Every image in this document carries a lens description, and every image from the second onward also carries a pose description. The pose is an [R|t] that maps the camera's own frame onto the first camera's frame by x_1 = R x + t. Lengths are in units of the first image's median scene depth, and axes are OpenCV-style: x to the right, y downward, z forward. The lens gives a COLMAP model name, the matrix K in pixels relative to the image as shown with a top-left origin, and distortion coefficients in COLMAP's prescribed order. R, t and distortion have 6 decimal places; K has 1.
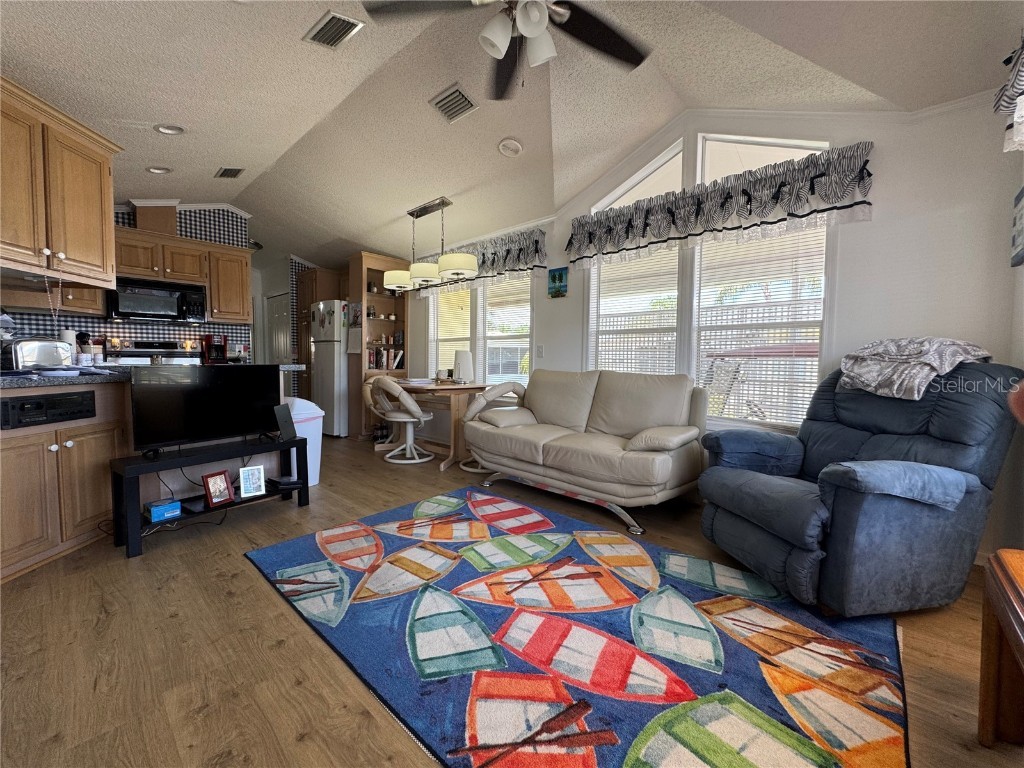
lens RADIAL K [[408.3, 0, 510.7], [0, 408.3, 380.6], [0, 0, 1]] dist [-0.000222, 0.000219]
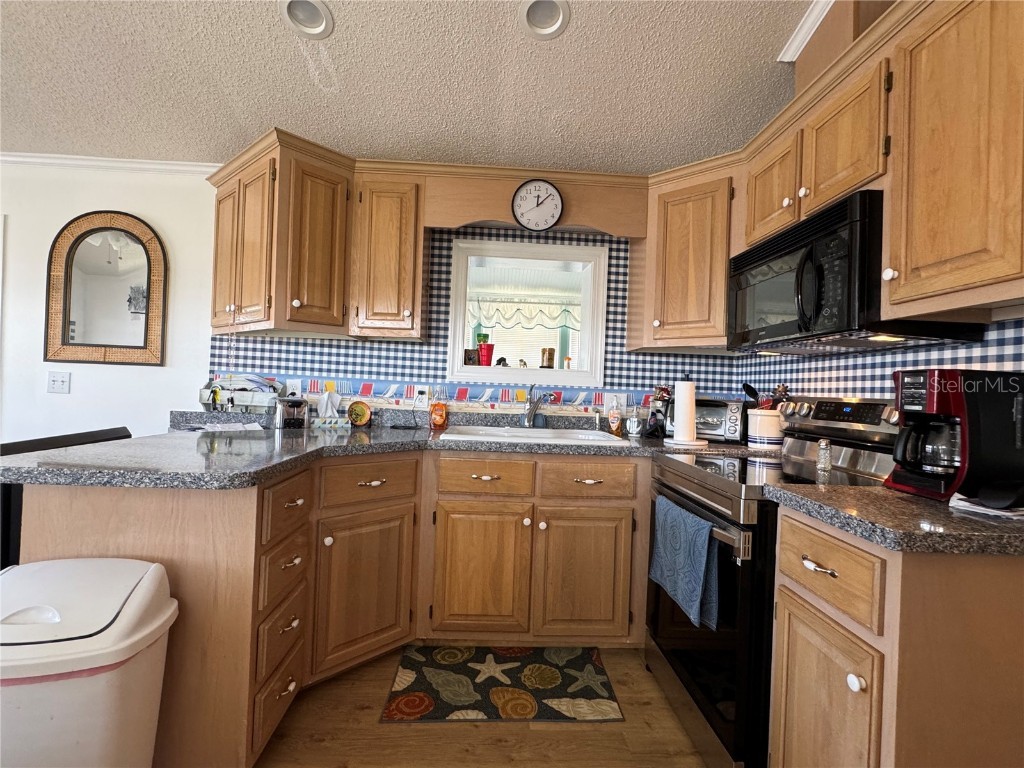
lens RADIAL K [[492.8, 0, 510.5], [0, 492.8, 383.0], [0, 0, 1]] dist [-0.002830, -0.000372]
pose [[-0.708964, -0.038937, -0.704169, -0.353114], [-0.074254, 0.997046, 0.019628, -0.093126], [0.701325, 0.066203, -0.709761, 1.040365]]
